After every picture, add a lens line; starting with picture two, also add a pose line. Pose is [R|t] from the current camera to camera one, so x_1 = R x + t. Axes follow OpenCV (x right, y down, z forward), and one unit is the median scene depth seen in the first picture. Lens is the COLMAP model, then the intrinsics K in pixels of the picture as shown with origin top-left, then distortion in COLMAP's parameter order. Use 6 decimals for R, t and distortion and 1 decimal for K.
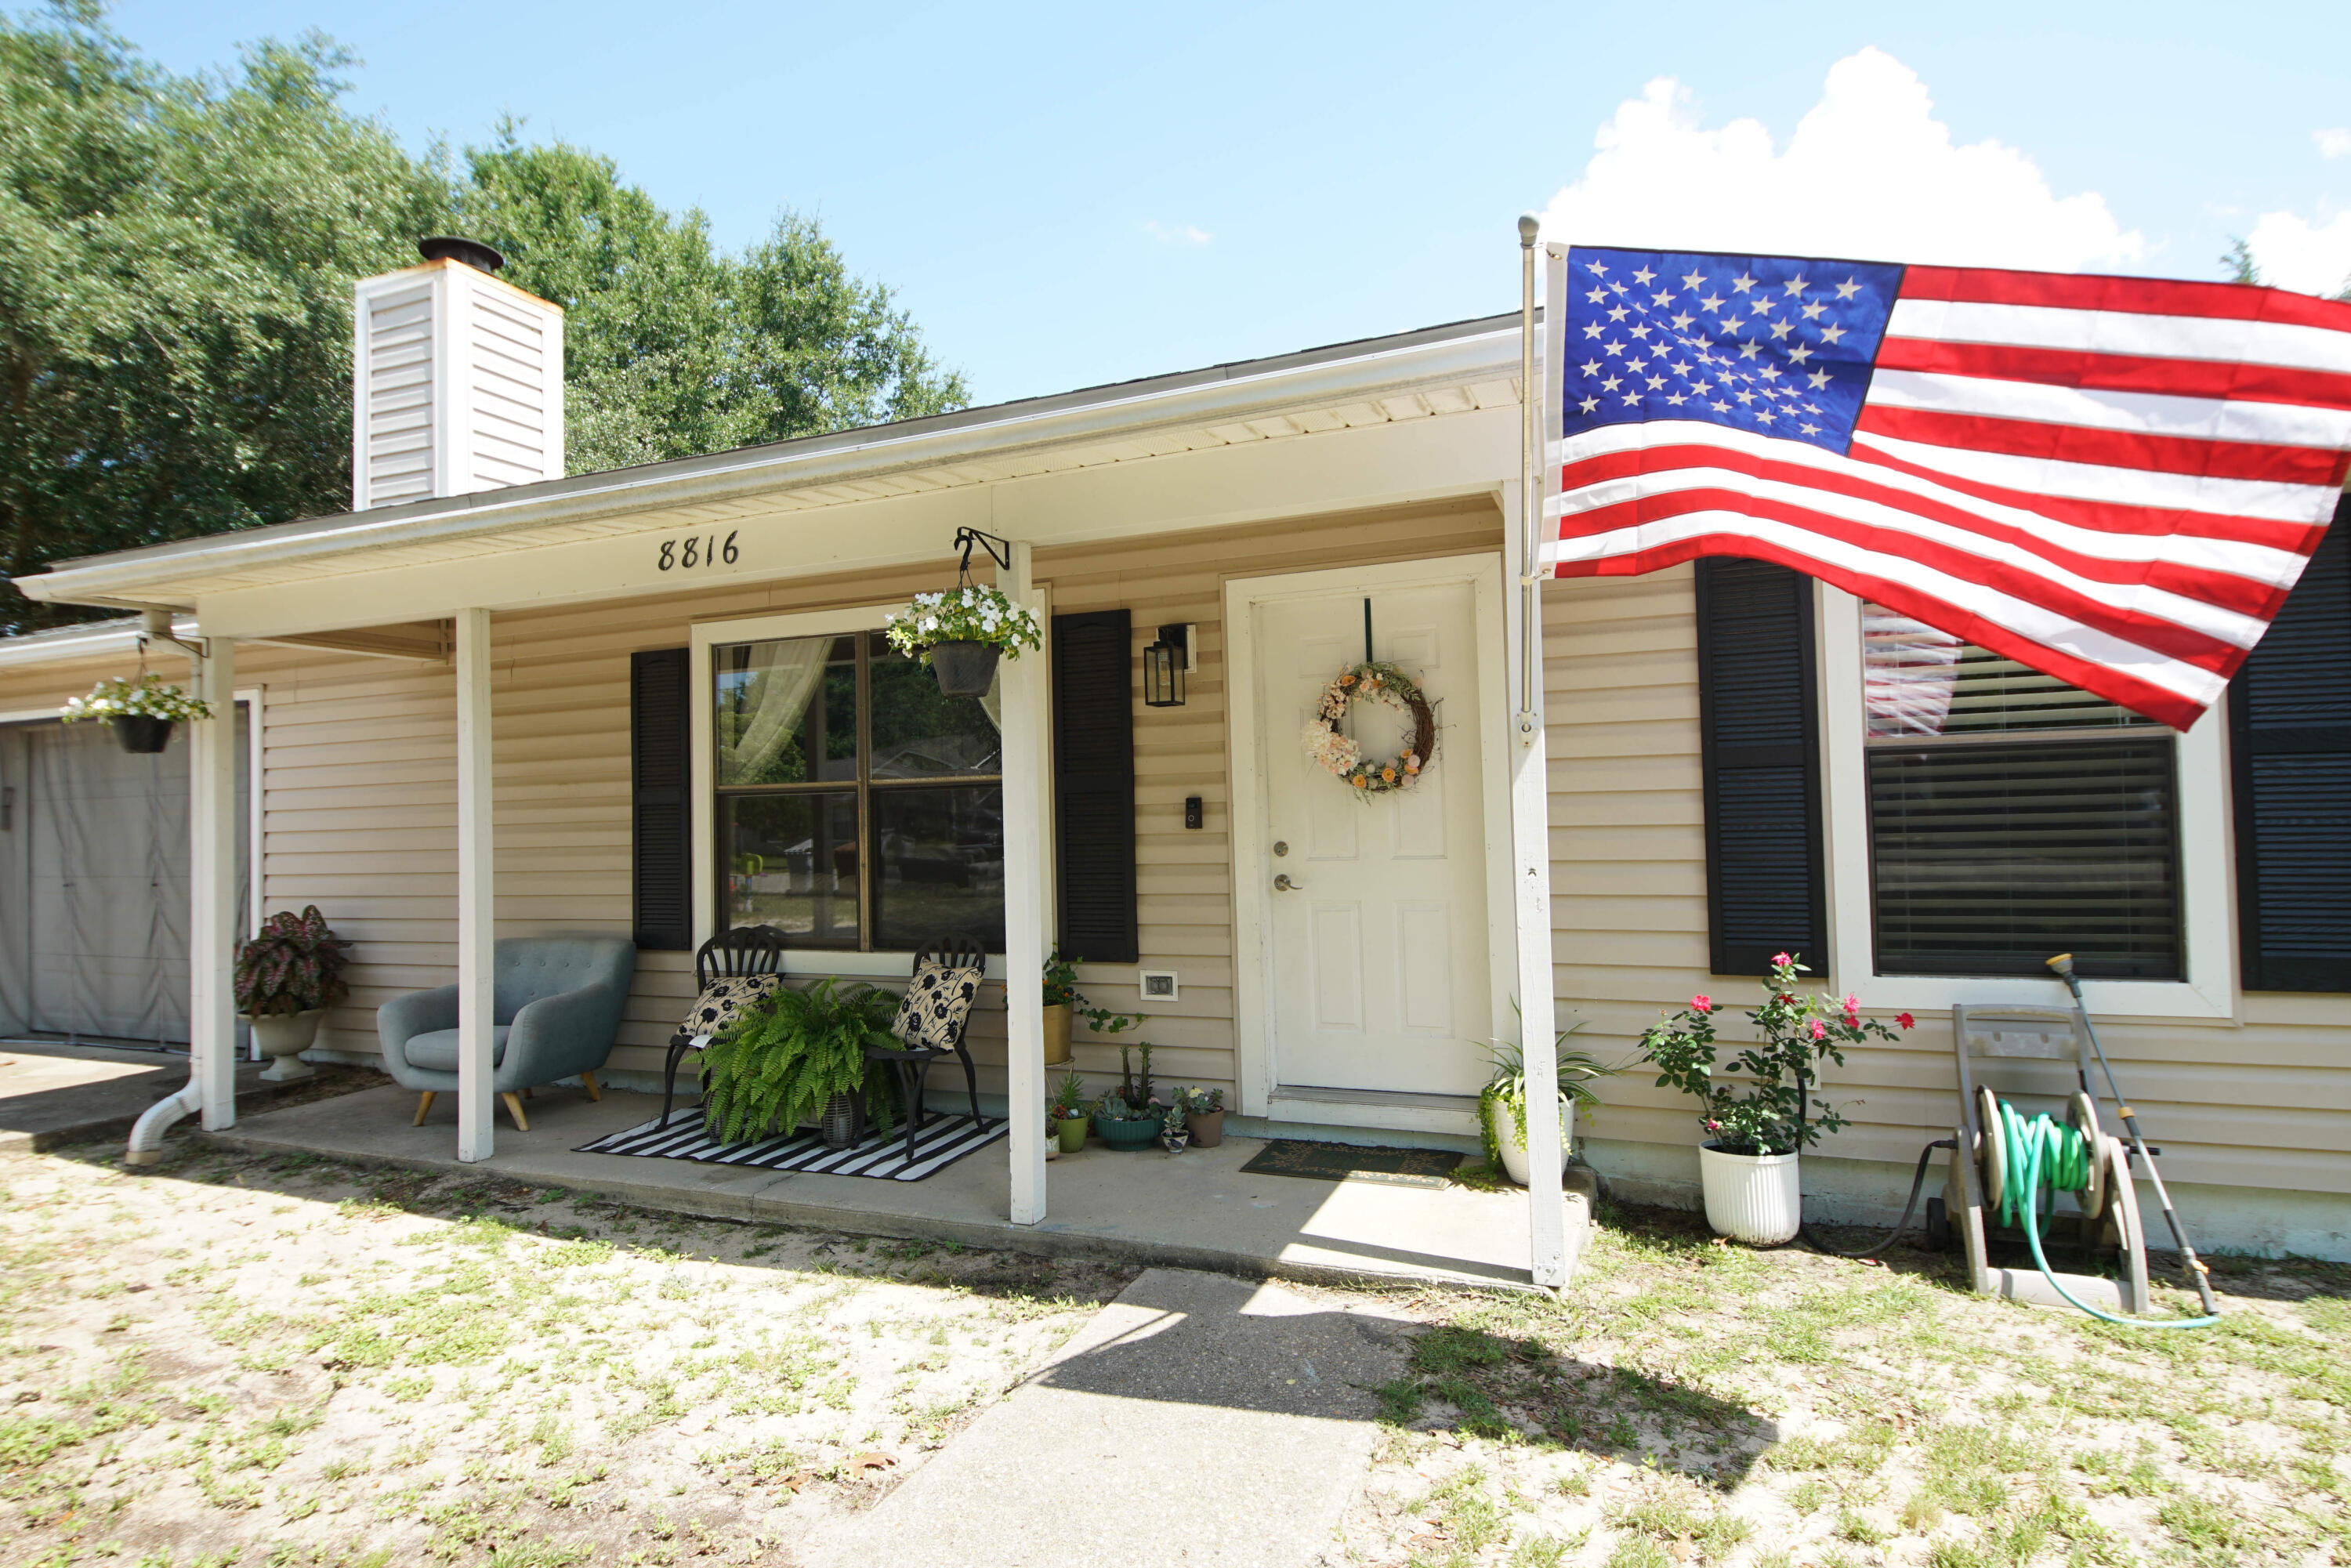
lens RADIAL K [[1261.6, 0, 1156.9], [0, 1261.6, 783.6], [0, 0, 1]] dist [0.029170, -0.027390]
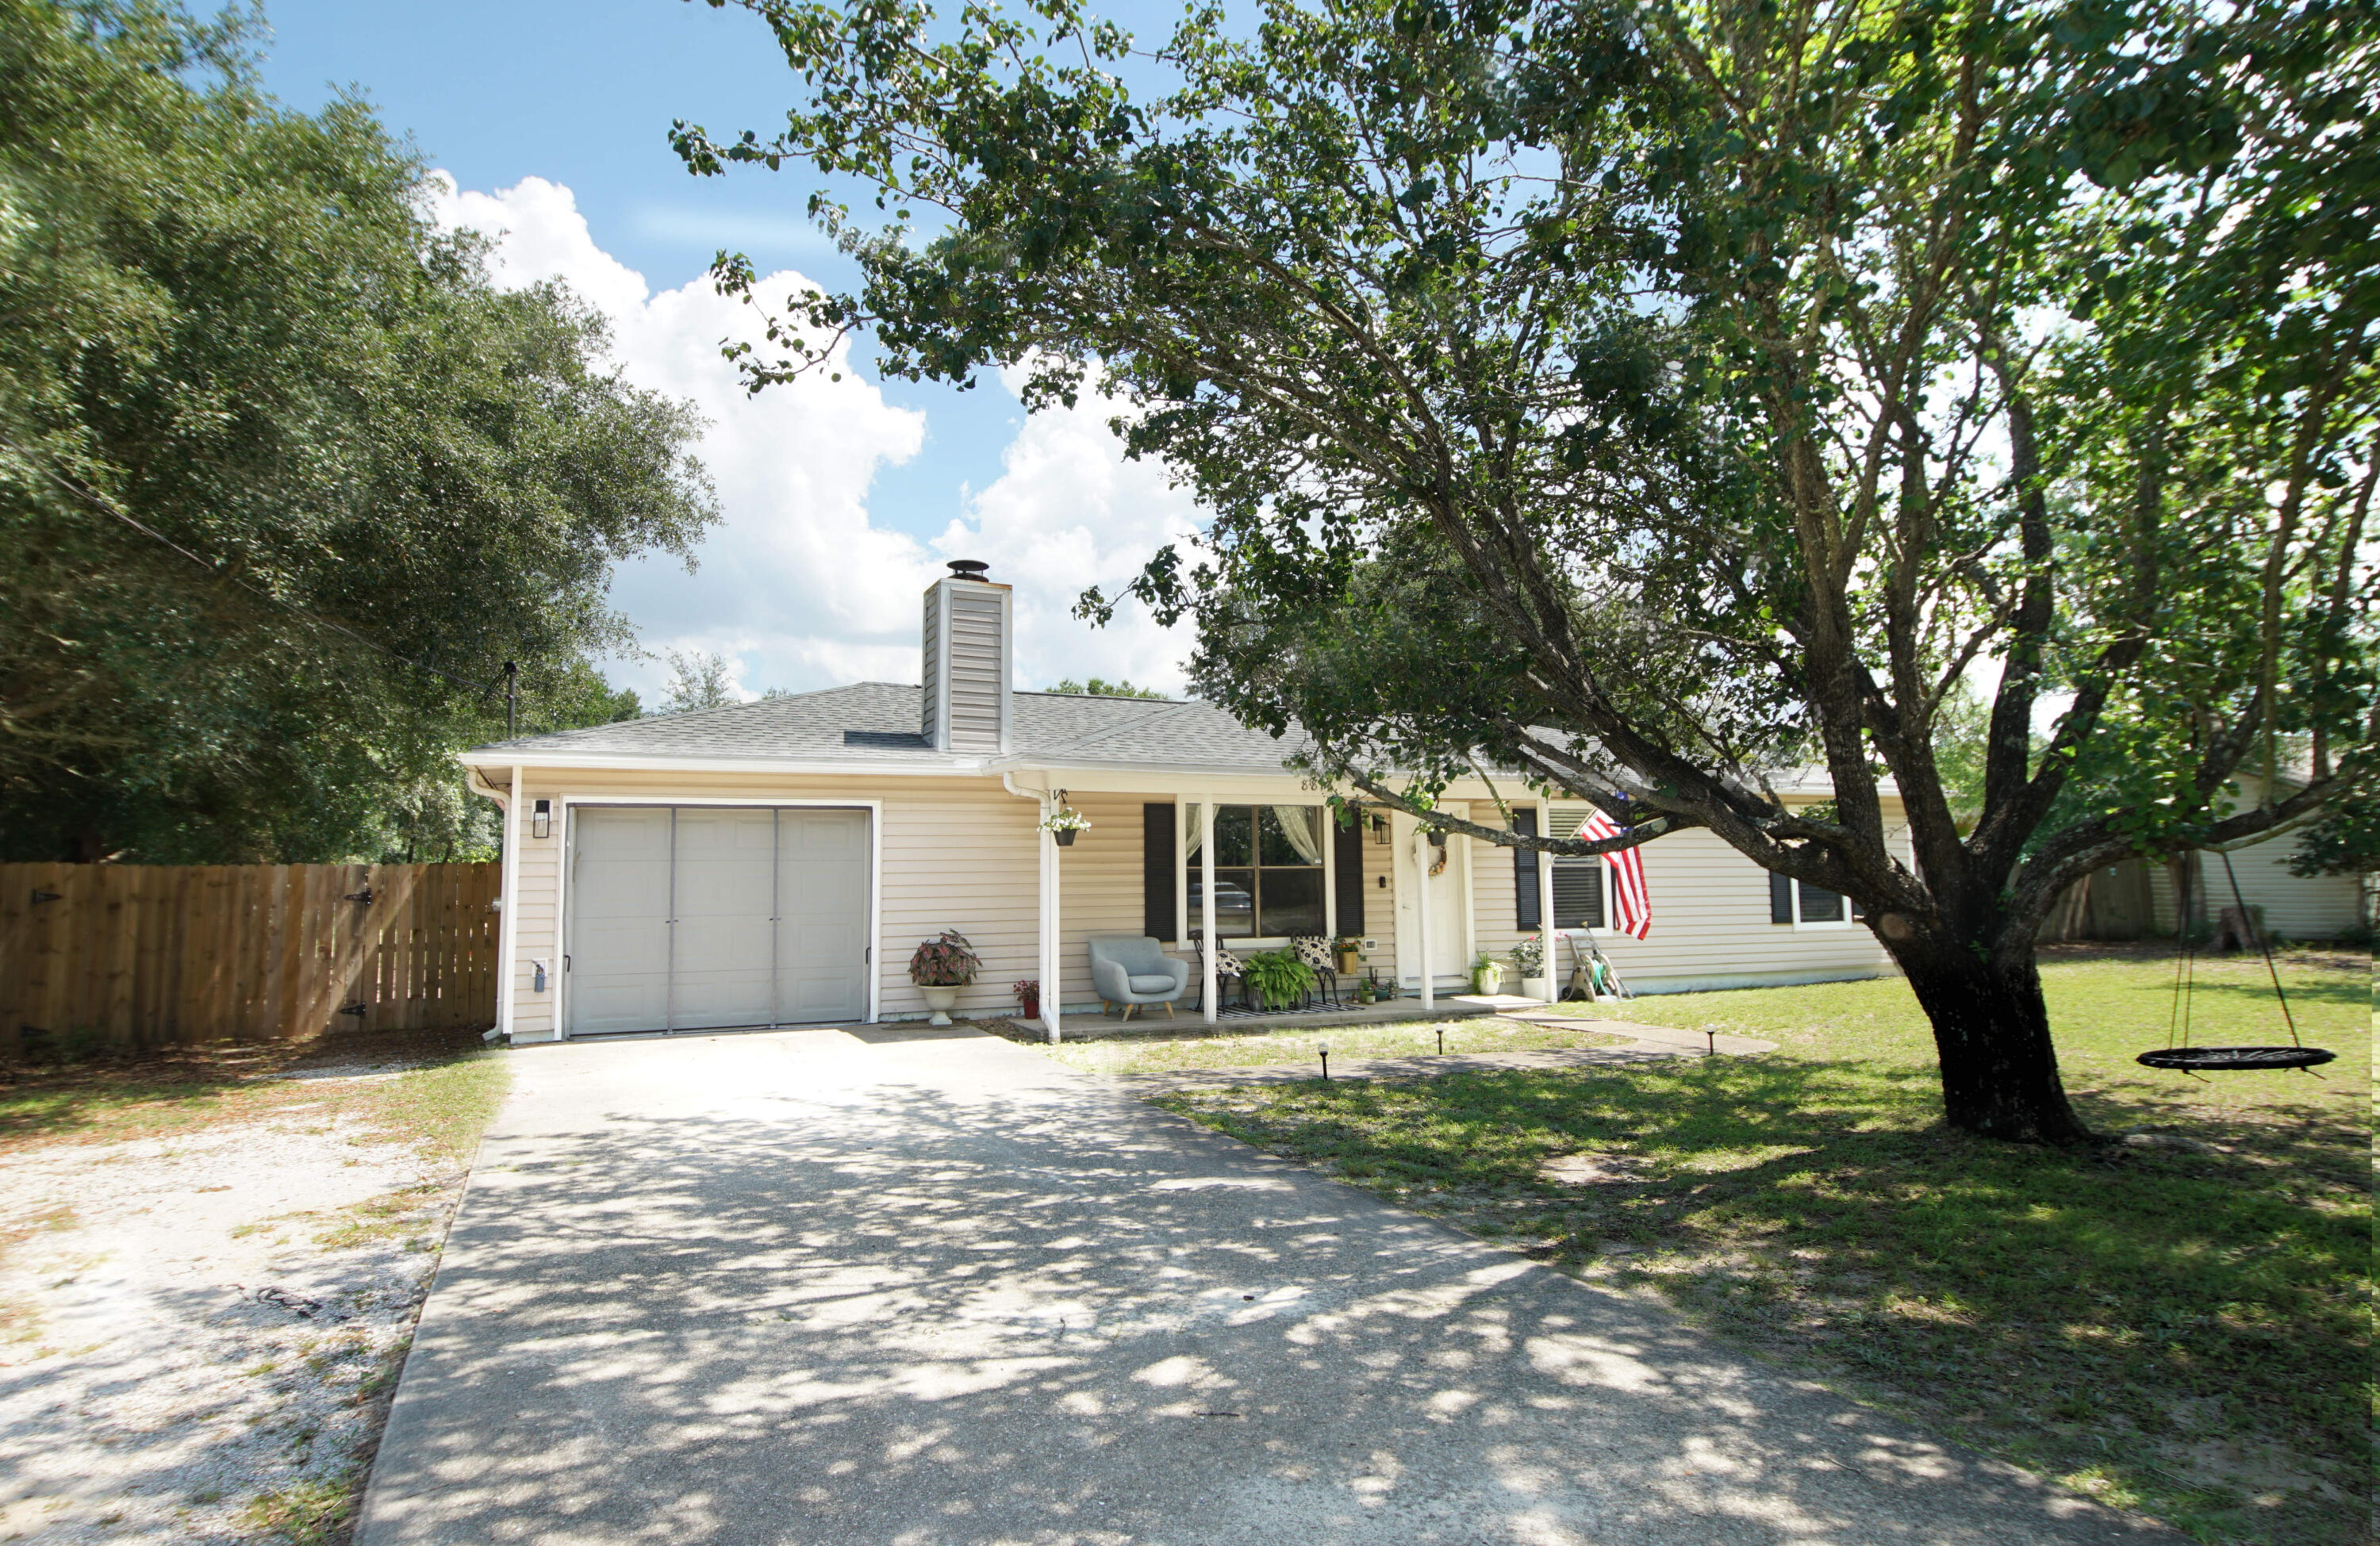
lens RADIAL K [[1307.5, 0, 1169.5], [0, 1307.5, 753.8], [0, 0, 1]] dist [0.020571, -0.024201]
pose [[0.689547, 0.087822, 0.718896, -2.411301], [-0.026675, 0.995027, -0.095969, 0.031057], [-0.723749, 0.046999, 0.688461, -0.673704]]
